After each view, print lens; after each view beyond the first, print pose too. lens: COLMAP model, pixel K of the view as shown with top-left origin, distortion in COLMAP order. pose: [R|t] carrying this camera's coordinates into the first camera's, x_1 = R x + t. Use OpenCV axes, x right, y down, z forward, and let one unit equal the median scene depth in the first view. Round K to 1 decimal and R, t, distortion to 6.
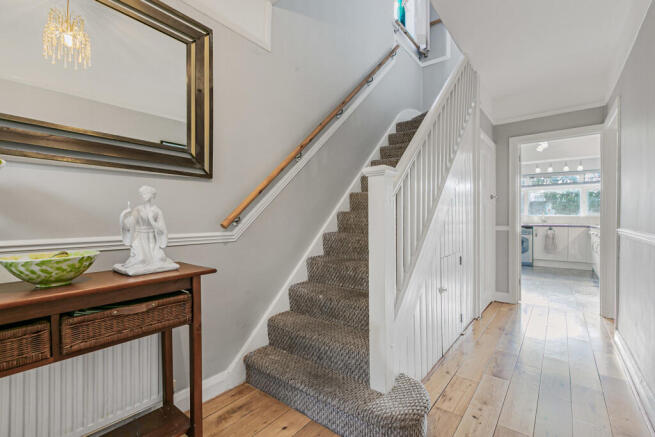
lens RADIAL K [[299.0, 0, 334.5], [0, 299.0, 218.4], [0, 0, 1]] dist [0.008323, -0.000705]
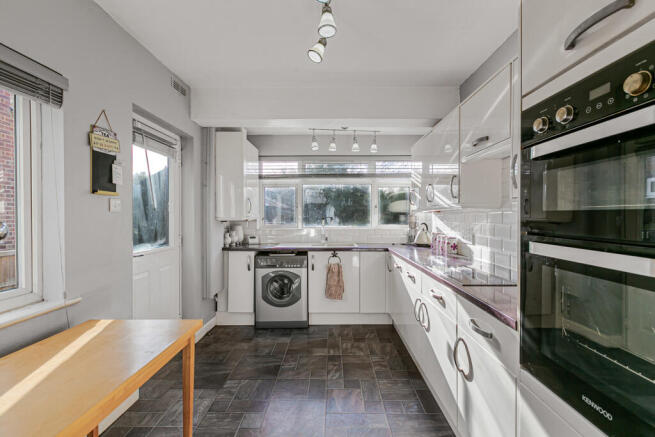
lens RADIAL K [[299.0, 0, 331.3], [0, 299.0, 215.0], [0, 0, 1]] dist [0.008323, -0.000705]
pose [[0.801634, -0.006730, 0.597777, 0.379720], [0.006505, 0.999976, 0.002534, -0.037688], [-0.597779, 0.001858, 0.801659, 0.552461]]
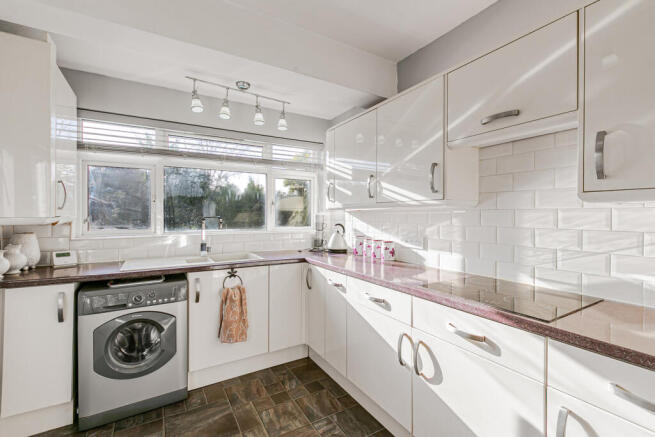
lens RADIAL K [[299.0, 0, 332.2], [0, 299.0, 213.8], [0, 0, 1]] dist [0.008323, -0.000705]
pose [[0.376938, -0.003594, 0.926231, 0.418917], [0.001386, 0.999994, 0.003317, -0.037668], [-0.926237, 0.000033, 0.376941, 0.731880]]
